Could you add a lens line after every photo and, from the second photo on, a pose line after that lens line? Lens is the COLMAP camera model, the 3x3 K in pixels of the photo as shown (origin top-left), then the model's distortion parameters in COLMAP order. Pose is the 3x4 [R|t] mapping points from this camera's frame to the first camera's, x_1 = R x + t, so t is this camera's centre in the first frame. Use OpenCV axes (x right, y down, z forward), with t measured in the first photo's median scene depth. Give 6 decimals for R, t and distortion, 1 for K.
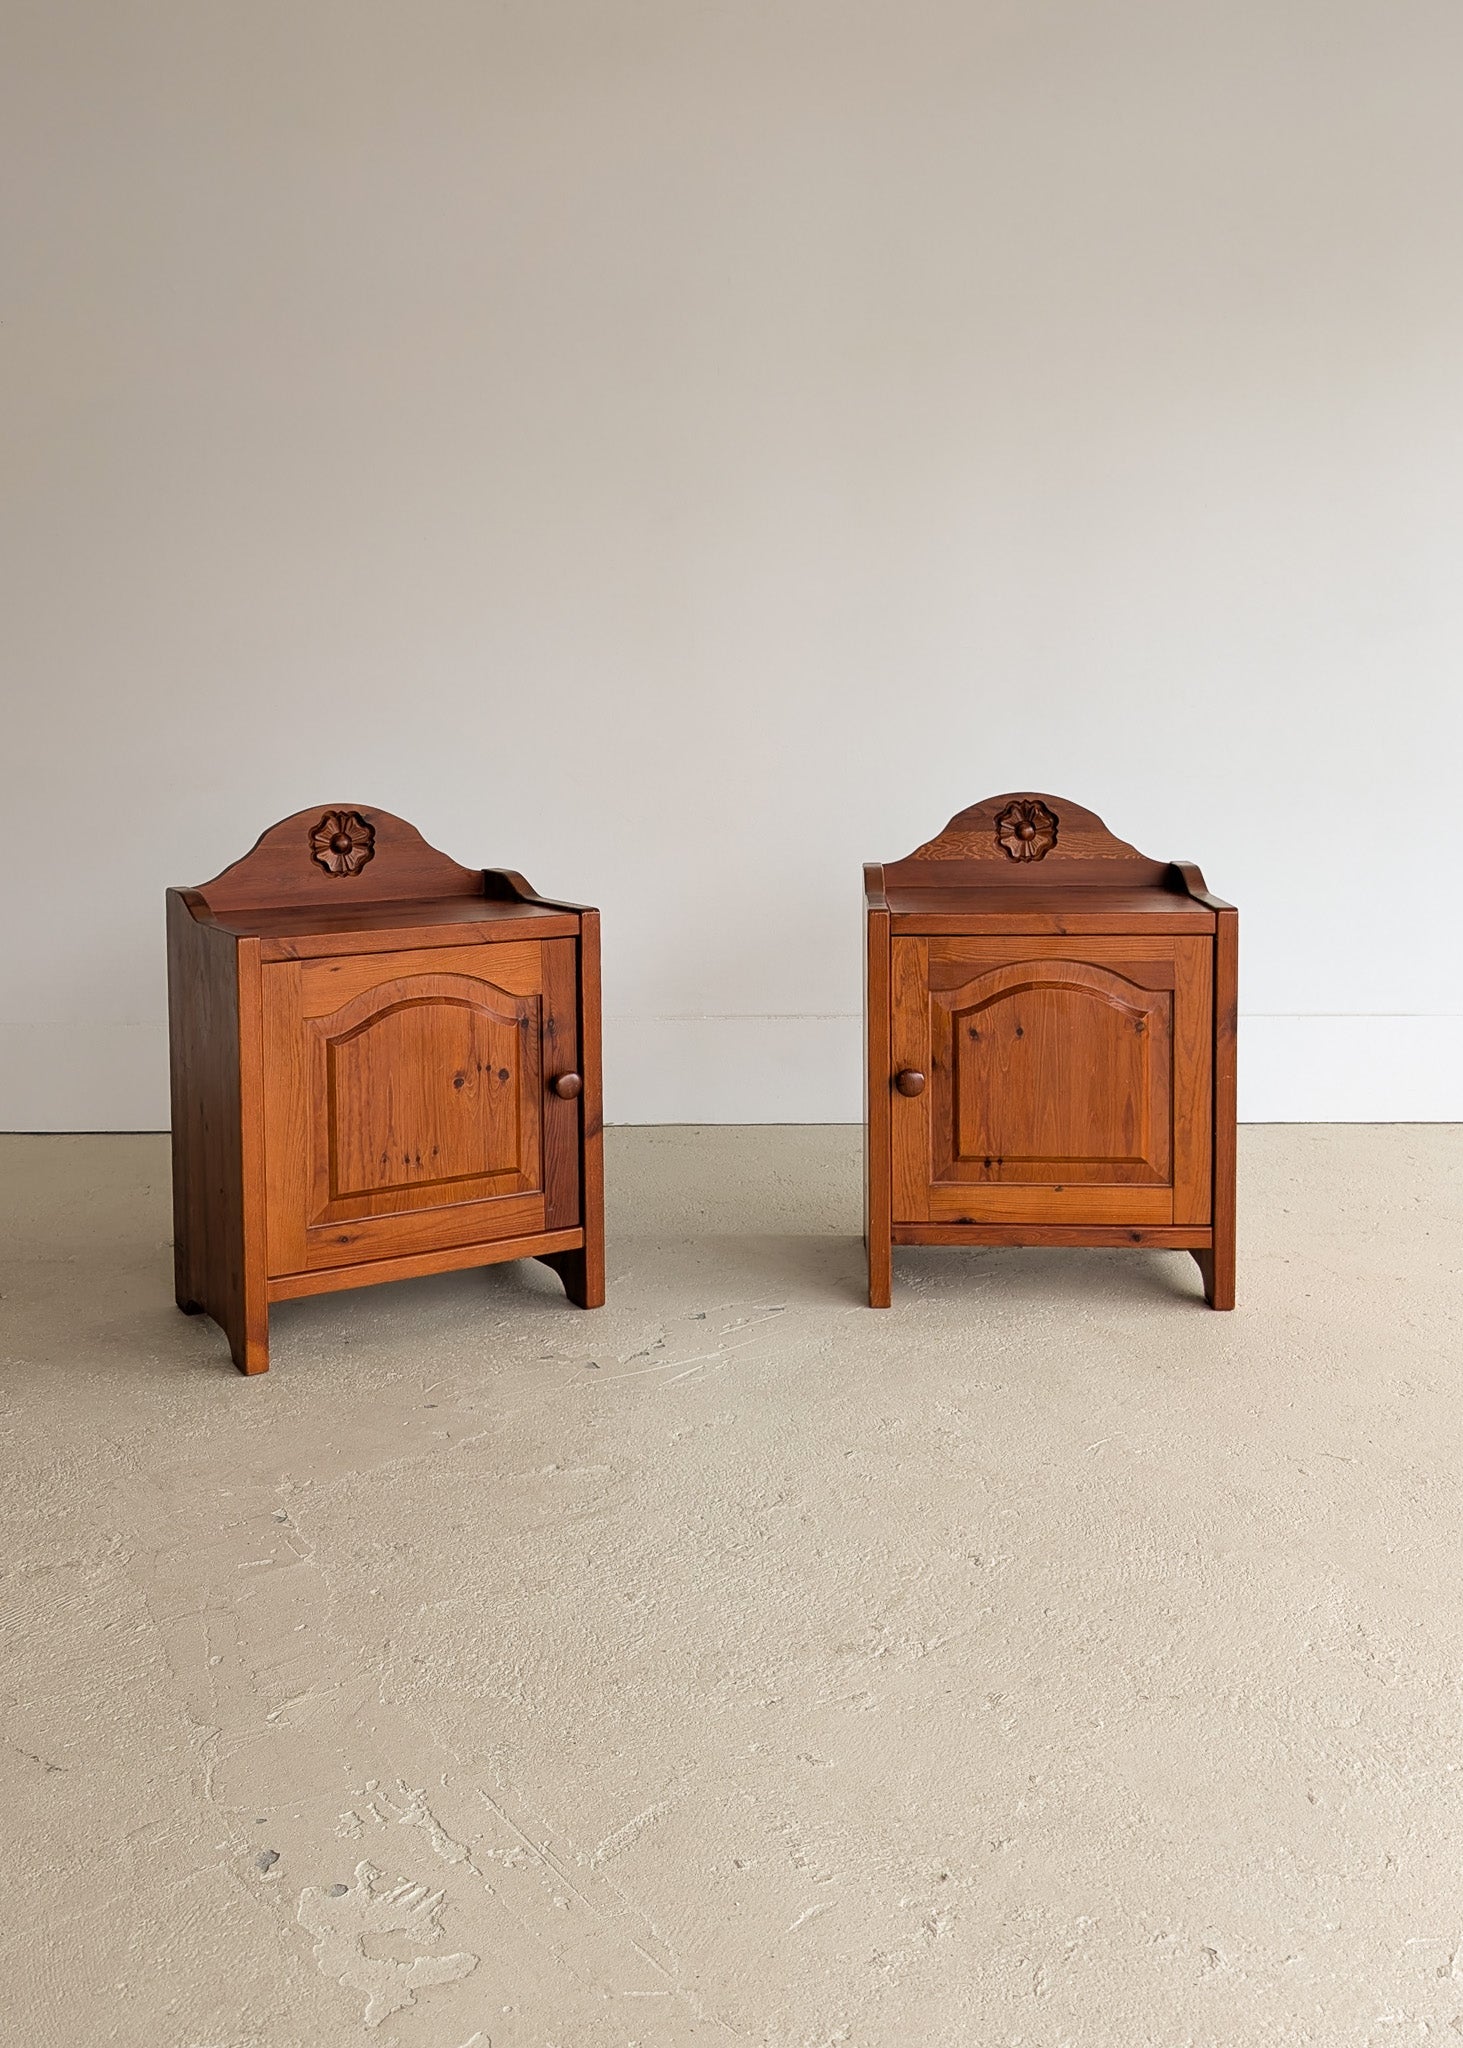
lens RADIAL K [[1875.3, 0, 818.1], [0, 1875.3, 790.9], [0, 0, 1]] dist [0.012198, 0.002761]
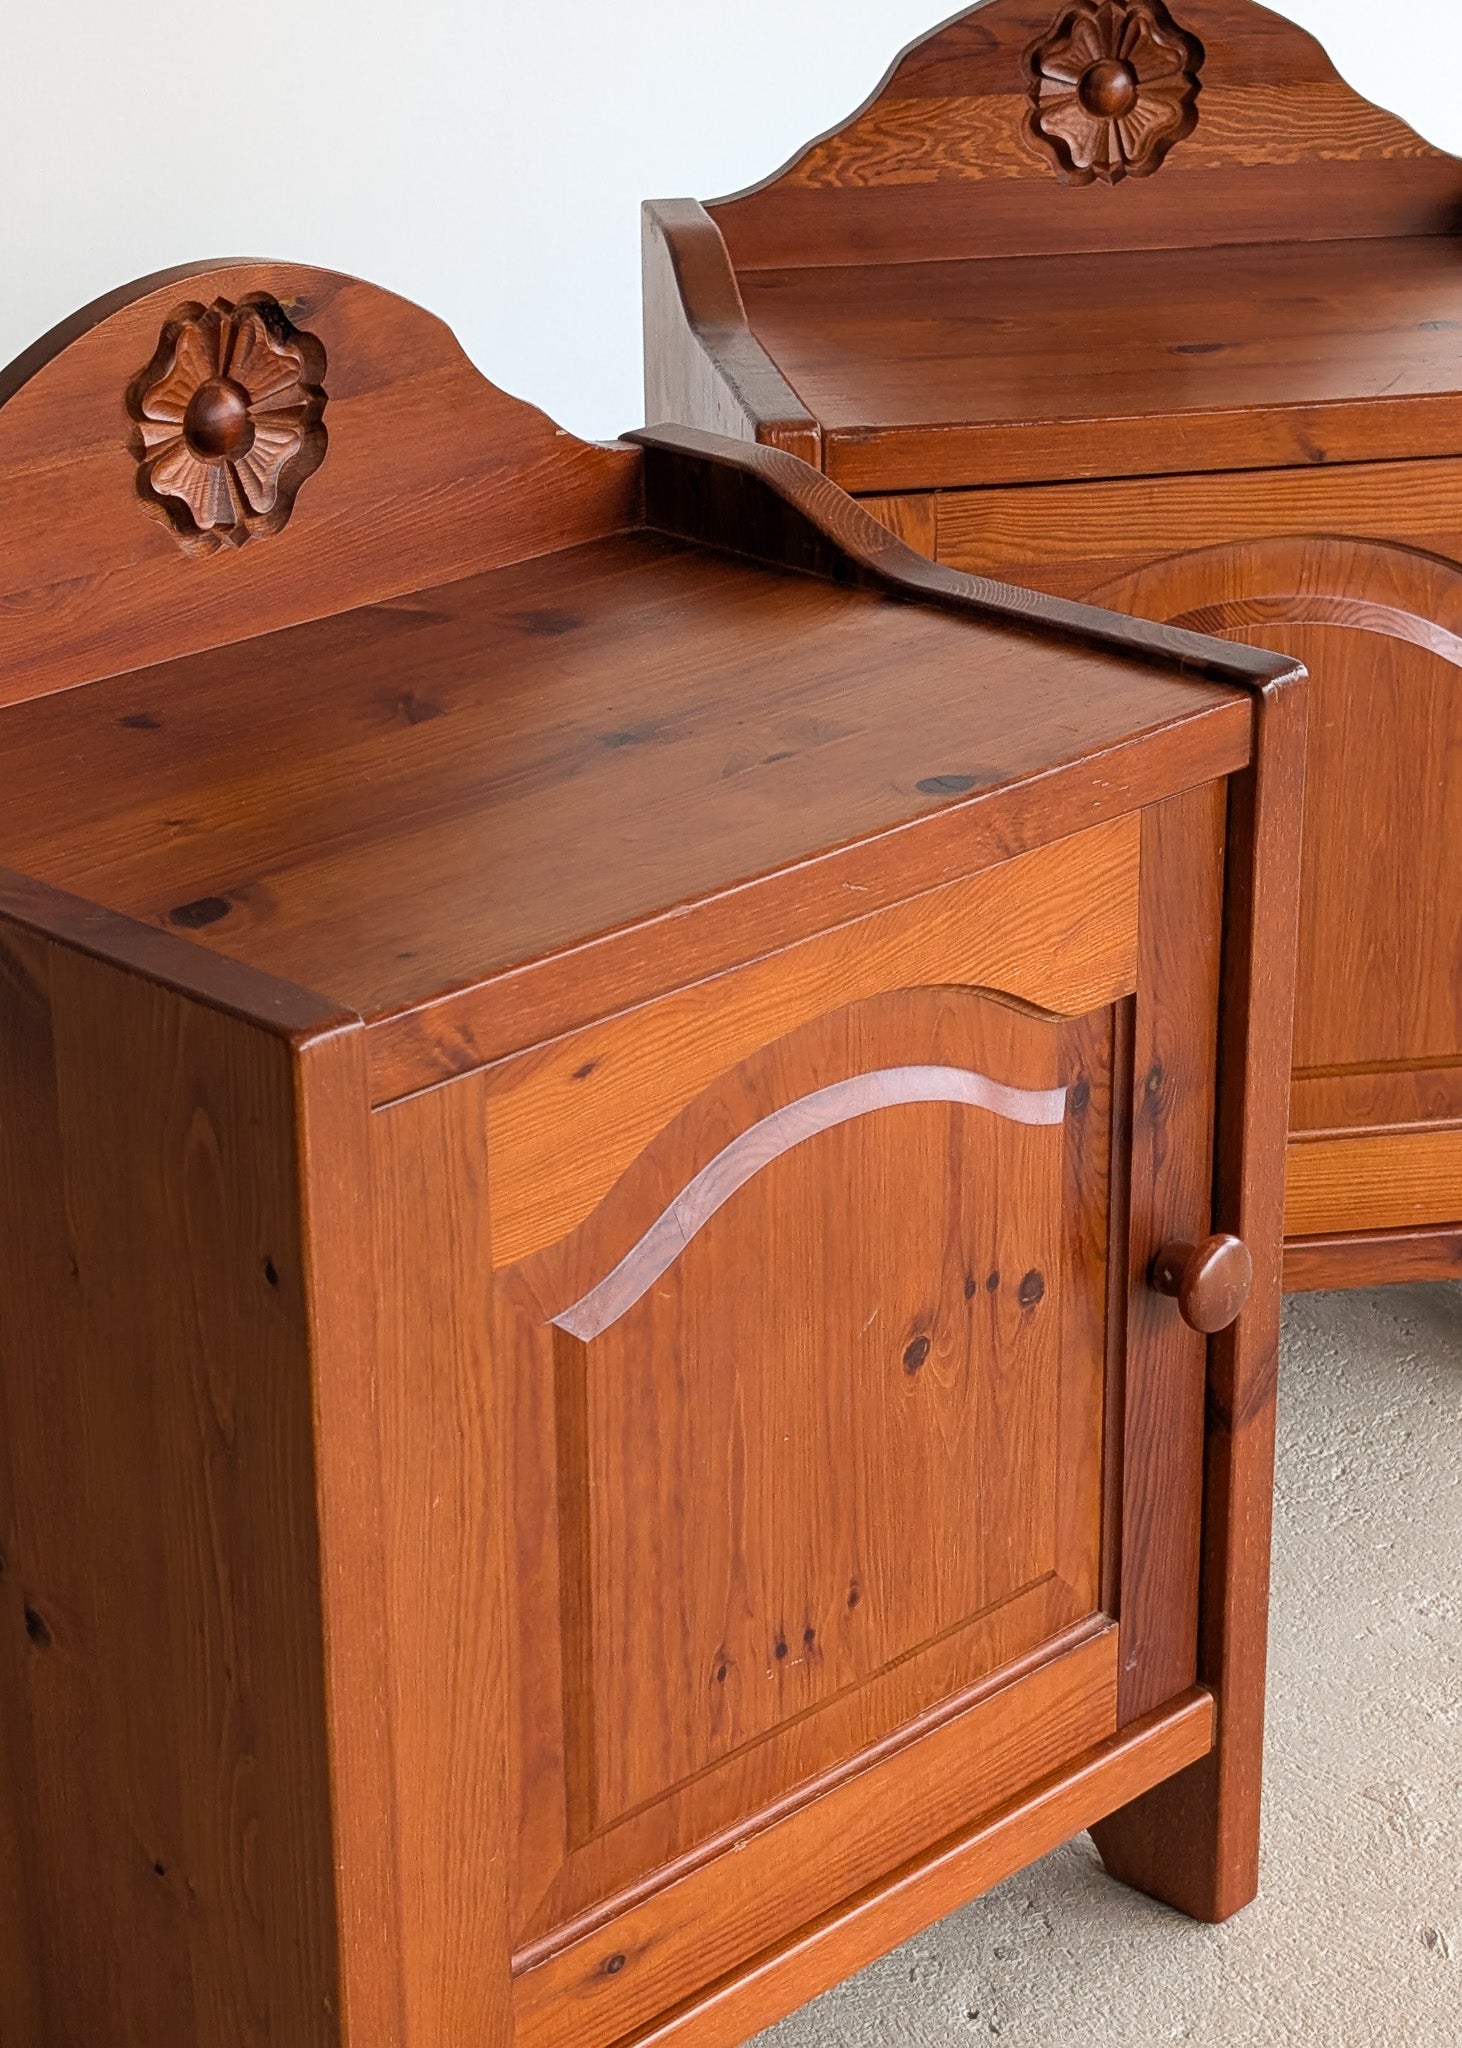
lens RADIAL K [[4122.5, 0, 731.0], [0, 4122.5, 1024.0], [0, 0, 1]] dist [0.187864, -0.561993]
pose [[0.977451, -0.082555, 0.194355, -0.449154], [0.010751, 0.938672, 0.344643, -0.135662], [-0.210887, -0.334782, 0.918394, 0.624181]]
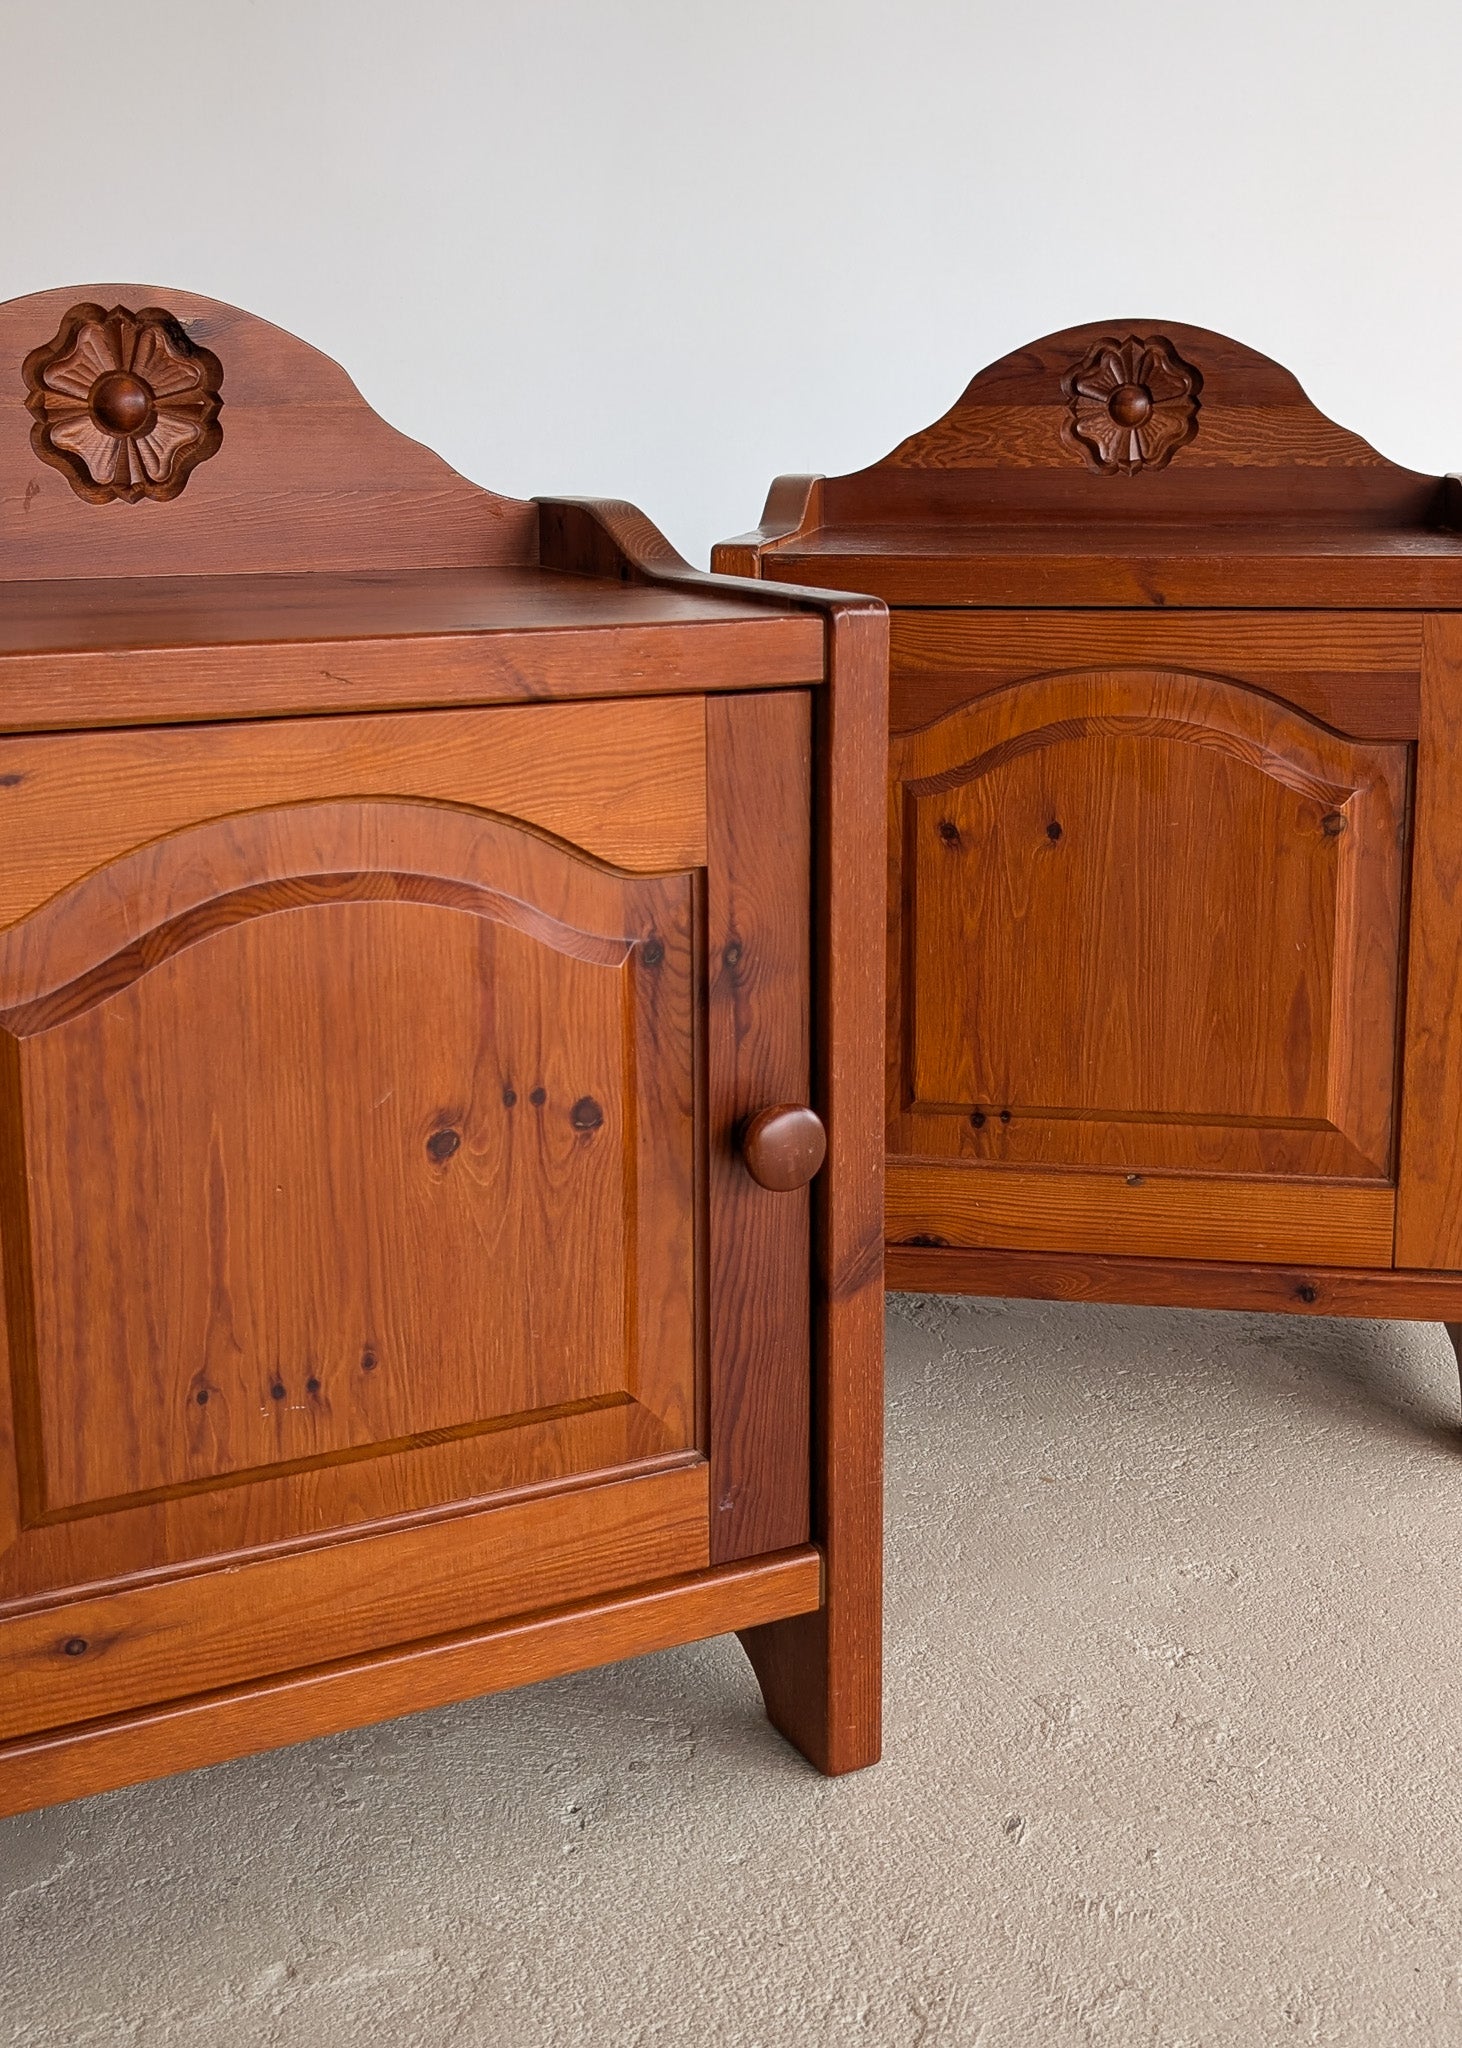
lens RADIAL K [[2324.1, 0, 743.9], [0, 2324.1, 858.9], [0, 0, 1]] dist [0.199593, -0.858921]
pose [[0.994357, 0.027649, -0.102419, -0.139062], [-0.012410, 0.989128, 0.146535, 0.068290], [0.105357, -0.144437, 0.983889, 0.848525]]
